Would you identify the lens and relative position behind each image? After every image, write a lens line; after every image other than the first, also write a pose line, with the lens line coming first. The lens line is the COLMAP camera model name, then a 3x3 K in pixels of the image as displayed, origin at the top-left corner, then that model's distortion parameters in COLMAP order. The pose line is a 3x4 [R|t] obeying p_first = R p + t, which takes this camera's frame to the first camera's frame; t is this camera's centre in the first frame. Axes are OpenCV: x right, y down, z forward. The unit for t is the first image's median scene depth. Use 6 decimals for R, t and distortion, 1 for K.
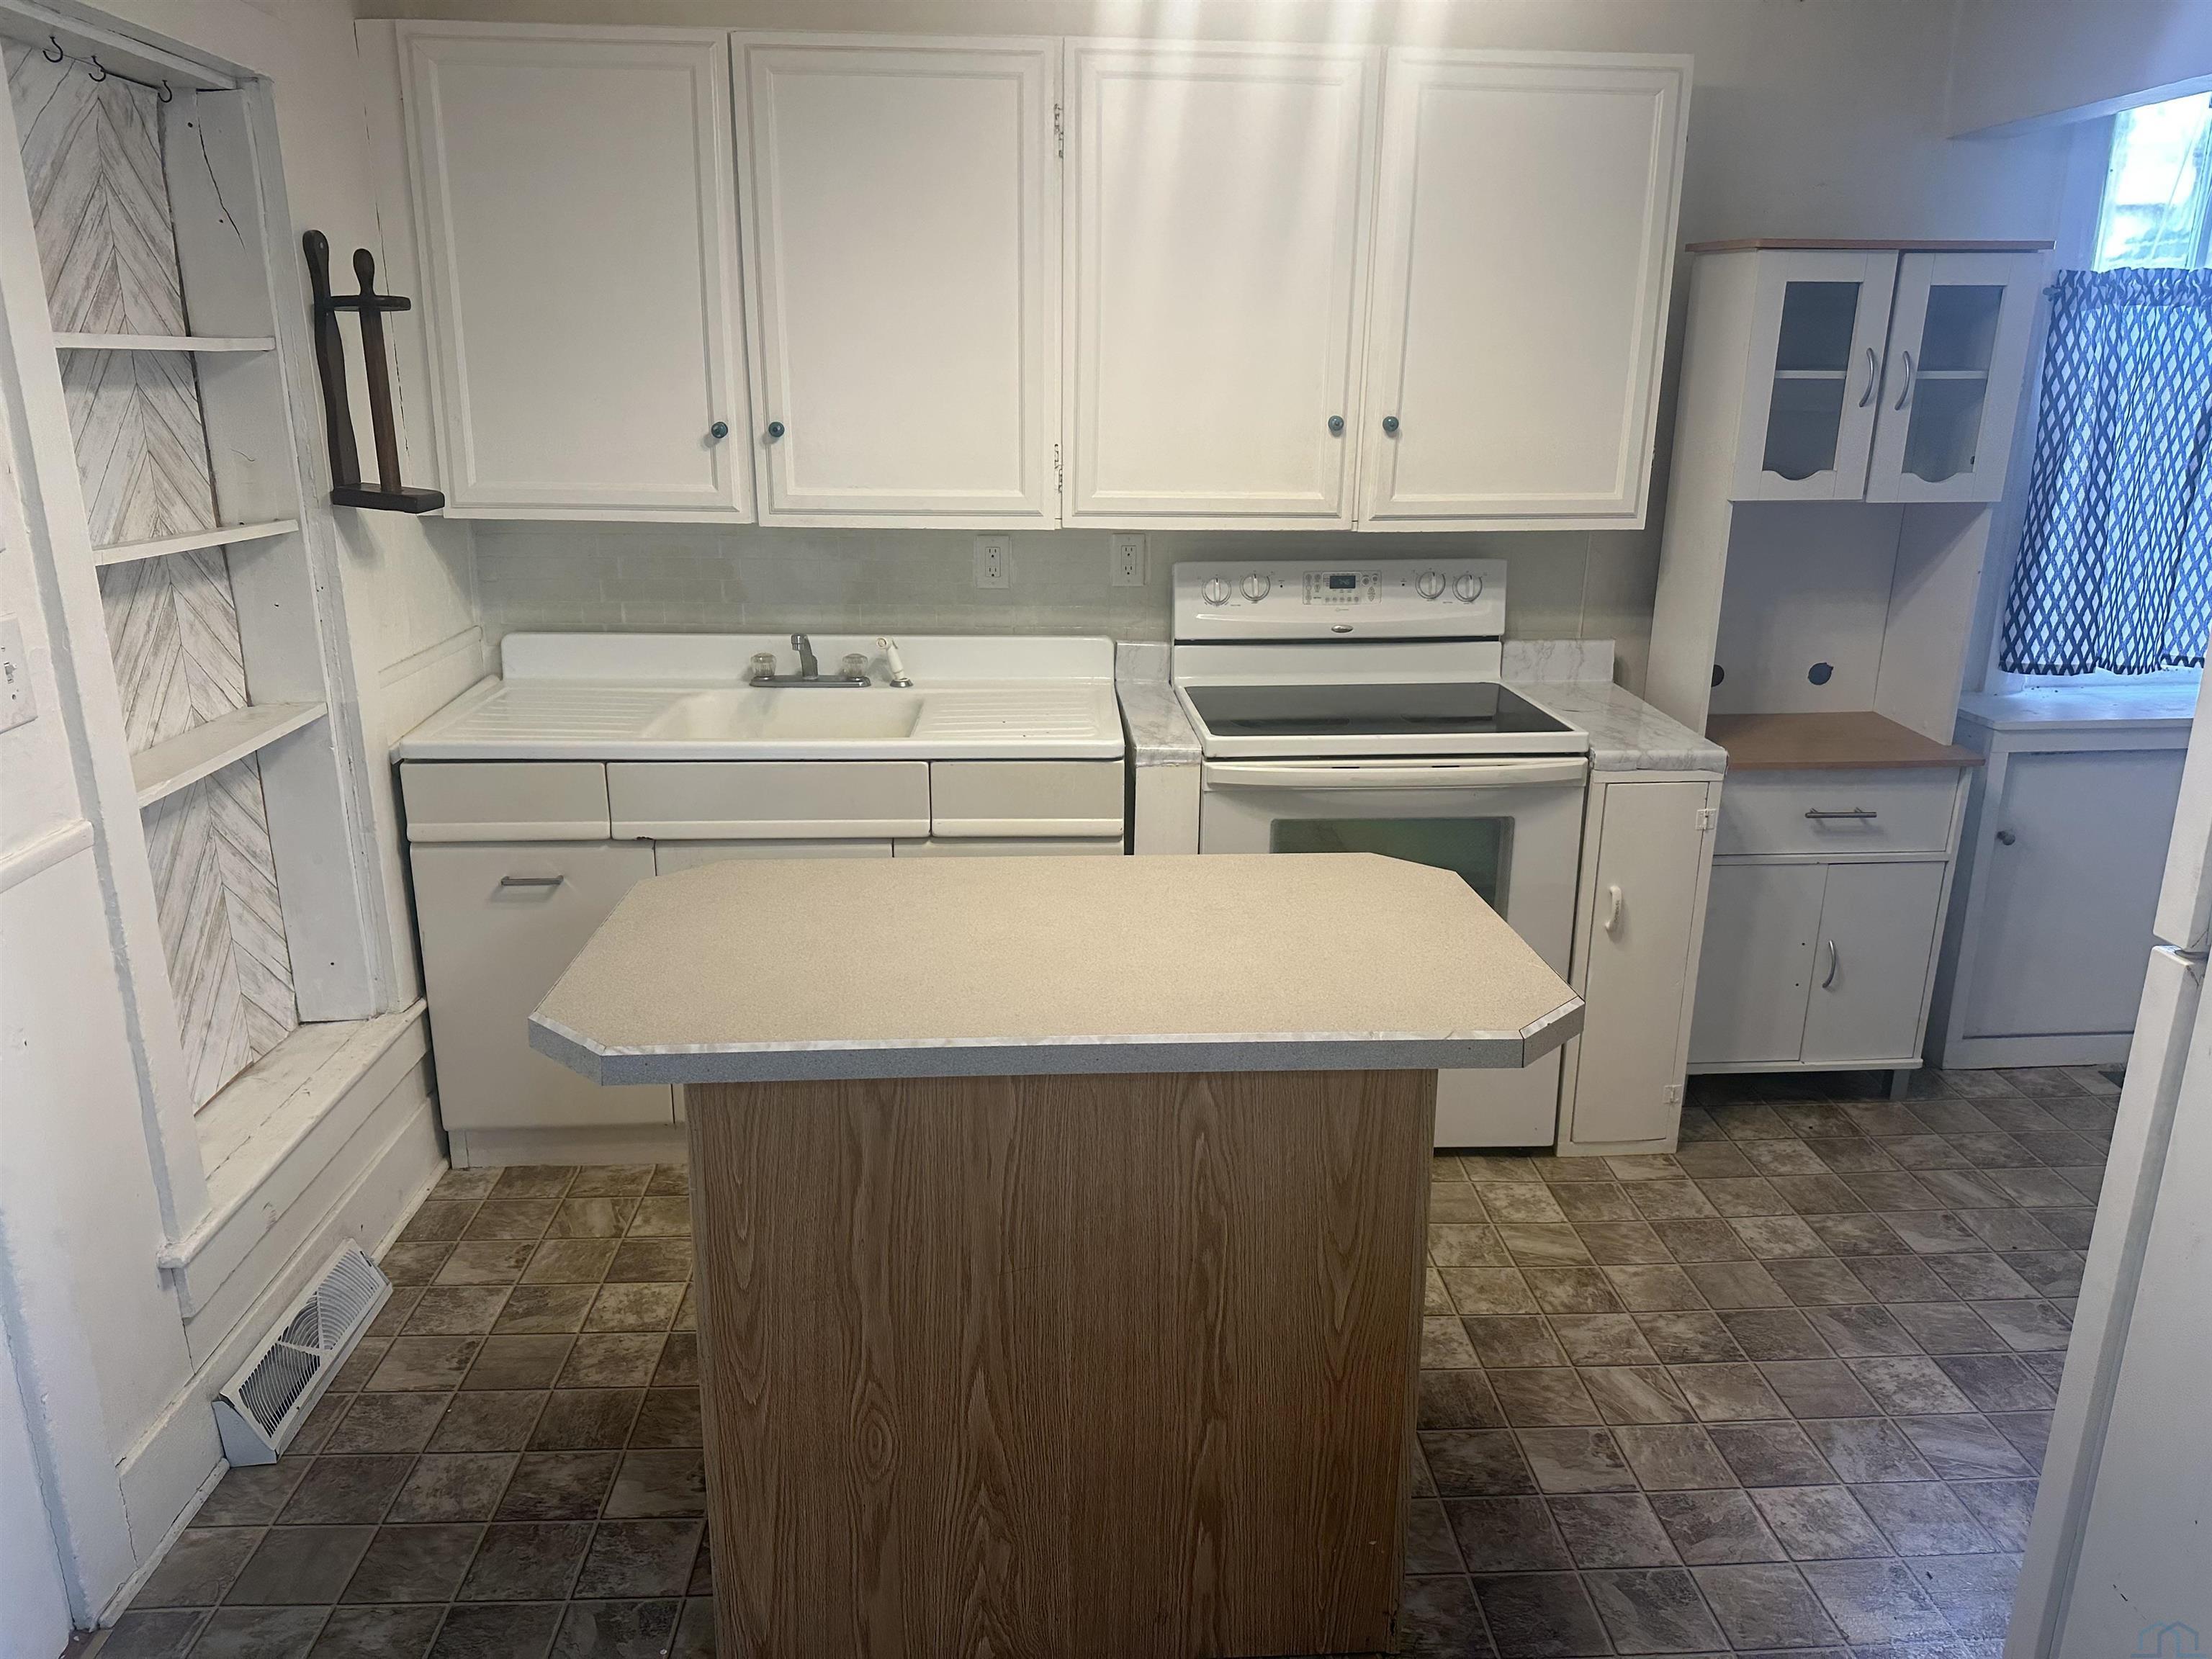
lens RADIAL K [[1530.1, 0, 1108.6], [0, 1530.1, 819.7], [0, 0, 1]] dist [0.055136, -0.069699]
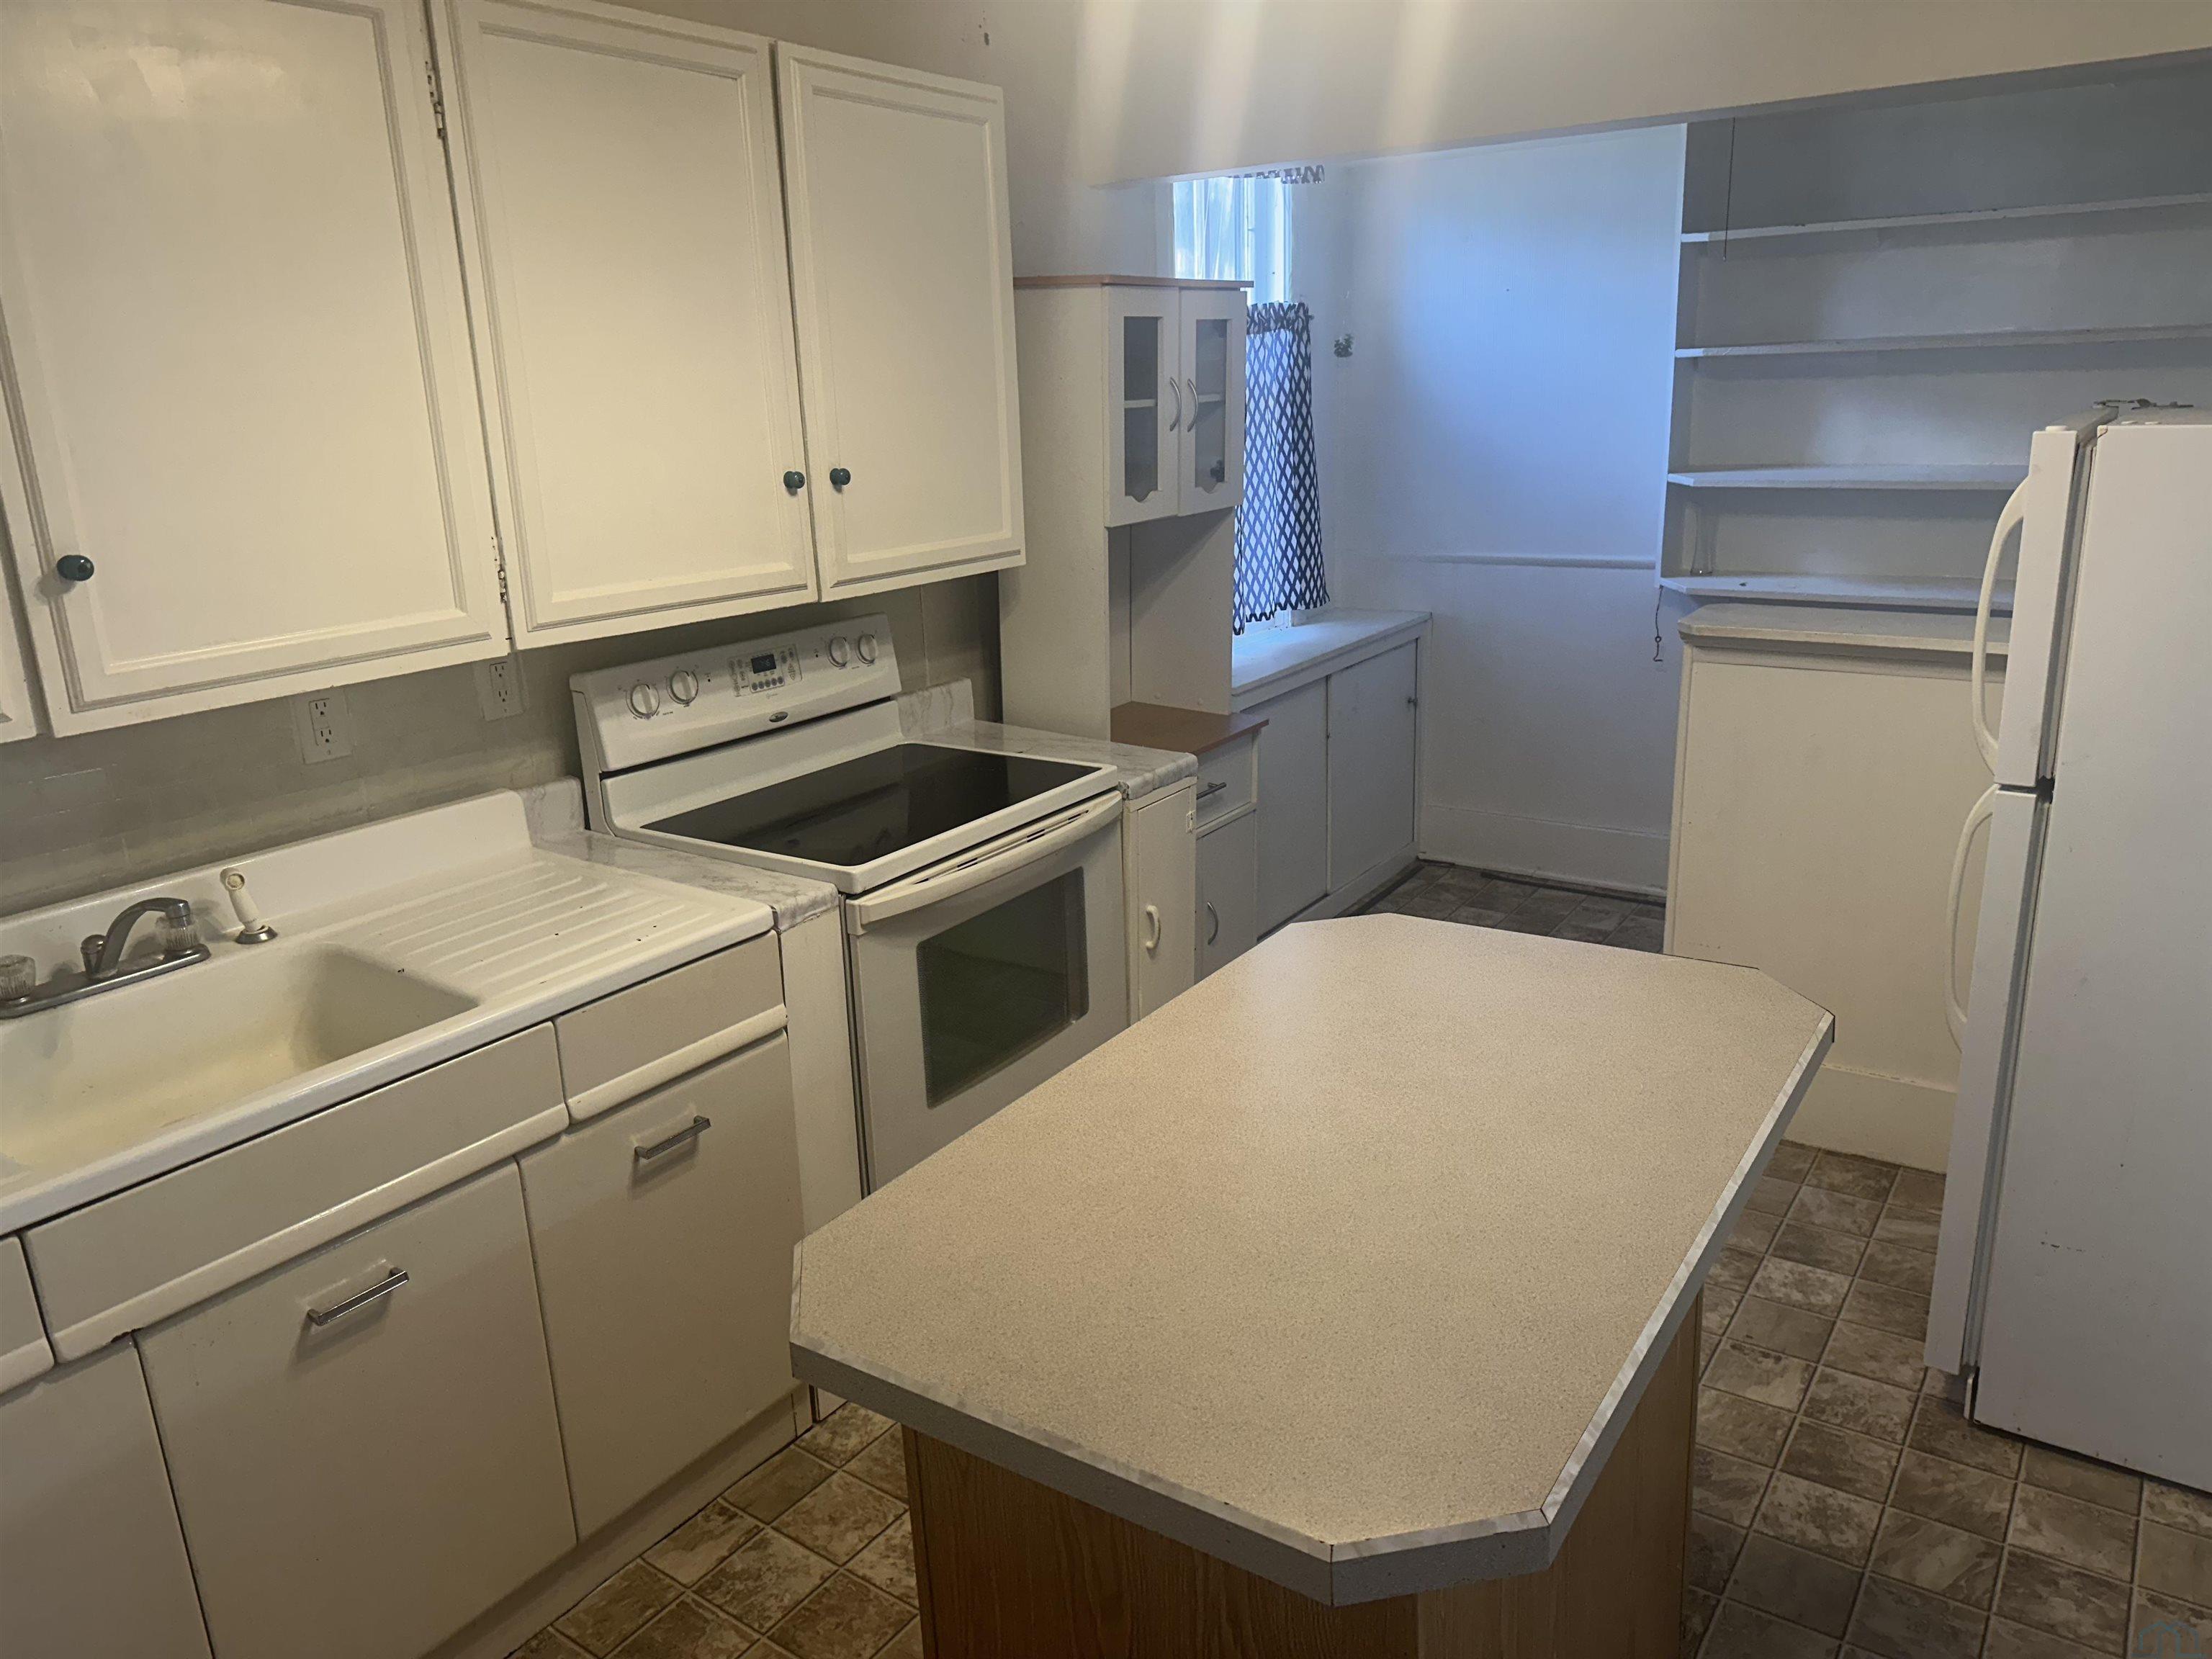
lens RADIAL K [[1542.8, 0, 1117.0], [0, 1542.8, 826.2], [0, 0, 1]] dist [0.113276, -0.171338]
pose [[0.595435, -0.247375, 0.764371, -0.453147], [0.254748, 0.960454, 0.112389, -0.127843], [-0.761945, 0.127802, 0.634906, 0.352943]]
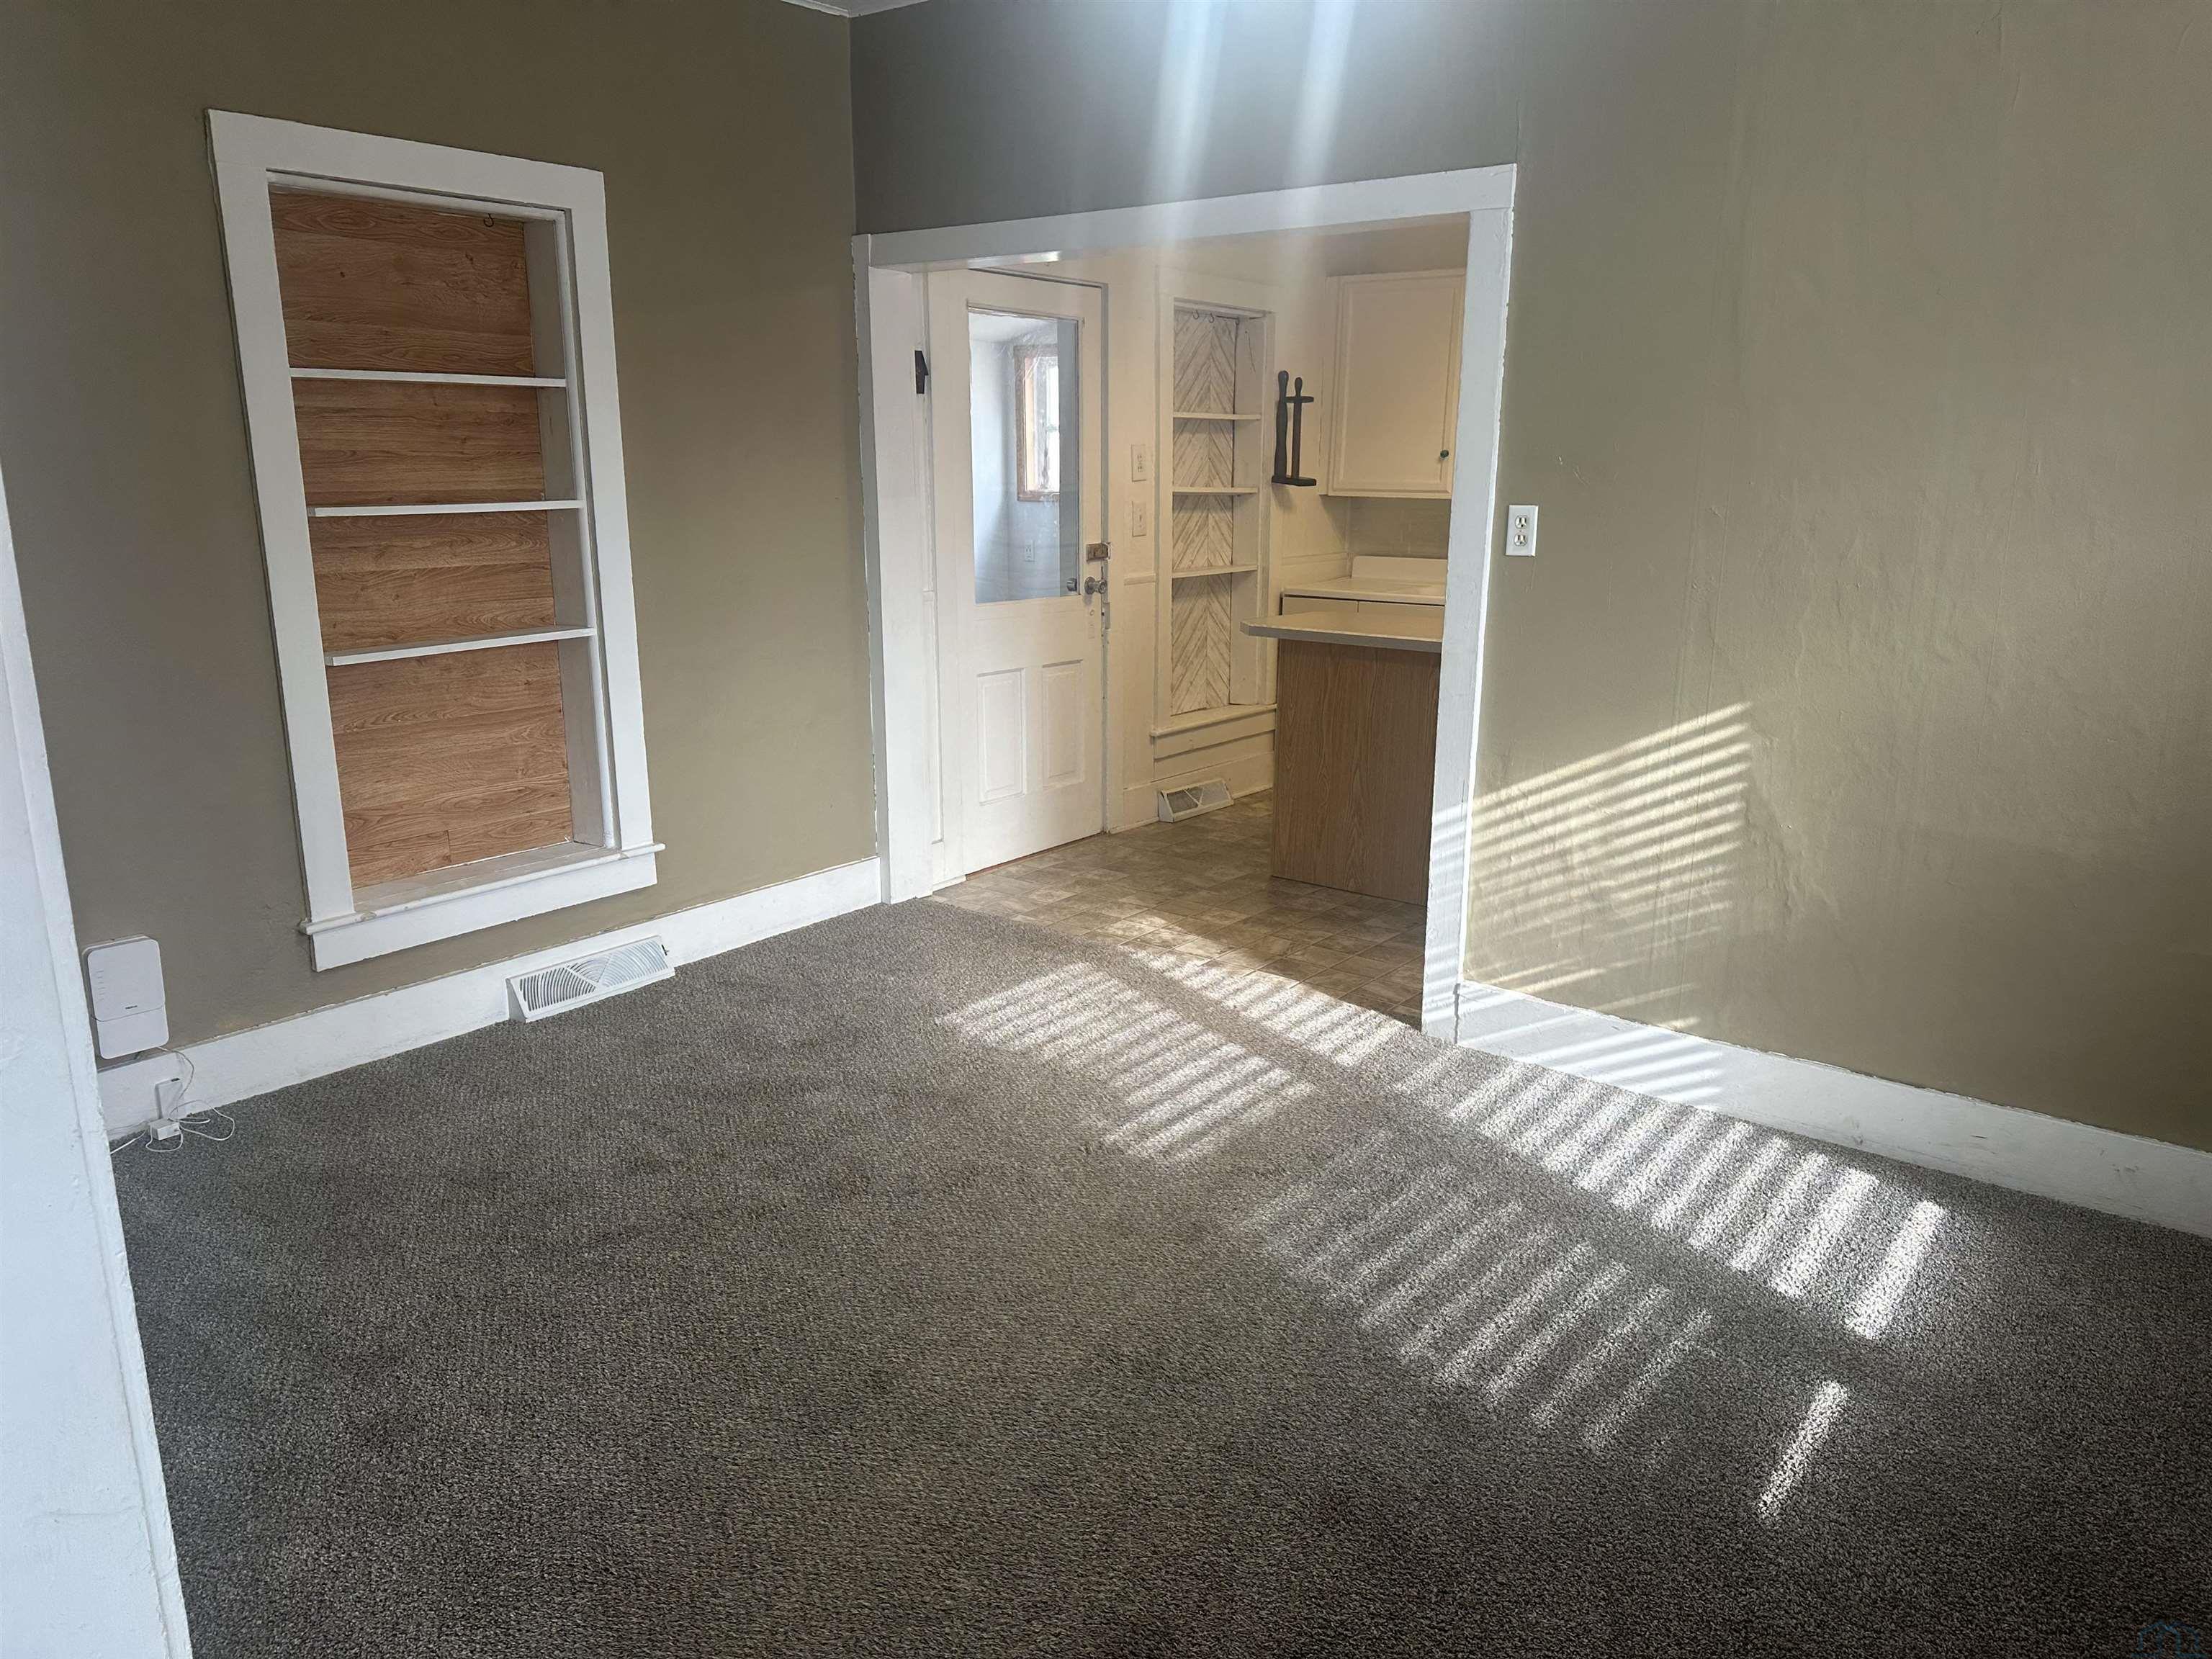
lens RADIAL K [[1542.8, 0, 1117.0], [0, 1542.8, 826.2], [0, 0, 1]] dist [0.113276, -0.171338]
pose [[0.762451, 0.155209, -0.628155, 0.818492], [-0.180346, 0.983309, 0.024059, 0.276133], [0.621404, 0.094942, 0.777716, -0.882029]]
